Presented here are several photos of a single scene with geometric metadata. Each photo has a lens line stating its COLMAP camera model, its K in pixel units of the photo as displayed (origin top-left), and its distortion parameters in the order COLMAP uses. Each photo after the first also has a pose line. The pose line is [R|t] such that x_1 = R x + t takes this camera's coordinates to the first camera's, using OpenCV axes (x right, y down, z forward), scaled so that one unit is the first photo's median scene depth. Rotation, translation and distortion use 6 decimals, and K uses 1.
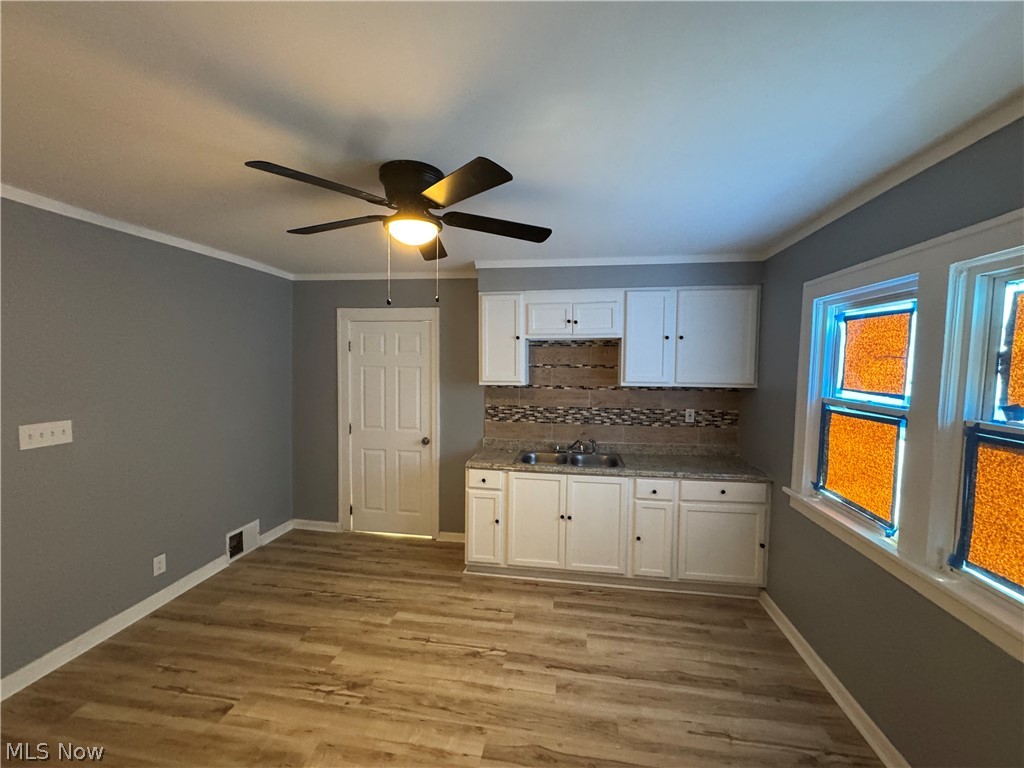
lens RADIAL K [[410.4, 0, 513.2], [0, 410.4, 382.1], [0, 0, 1]] dist [-0.005346, 0.000523]
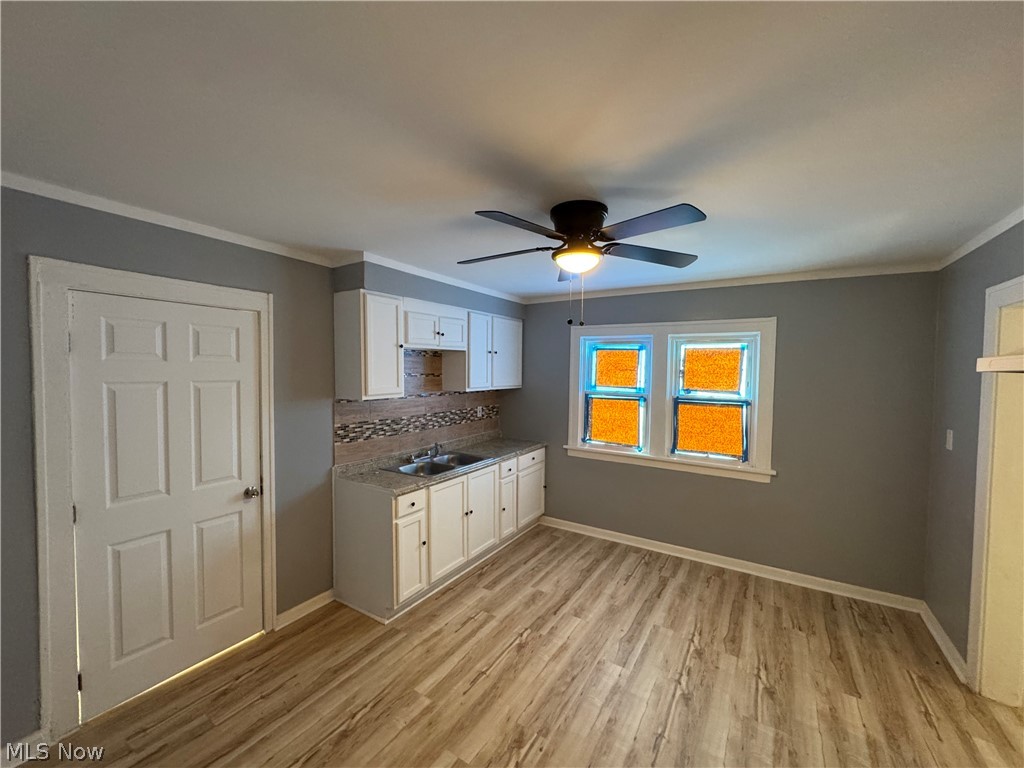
lens RADIAL K [[410.4, 0, 513.2], [0, 410.4, 382.1], [0, 0, 1]] dist [-0.005346, 0.000523]
pose [[0.393192, -0.034454, 0.918811, -0.861719], [0.036133, 0.999105, 0.022002, -0.044000], [-0.918746, 0.024549, 0.394085, 0.465301]]
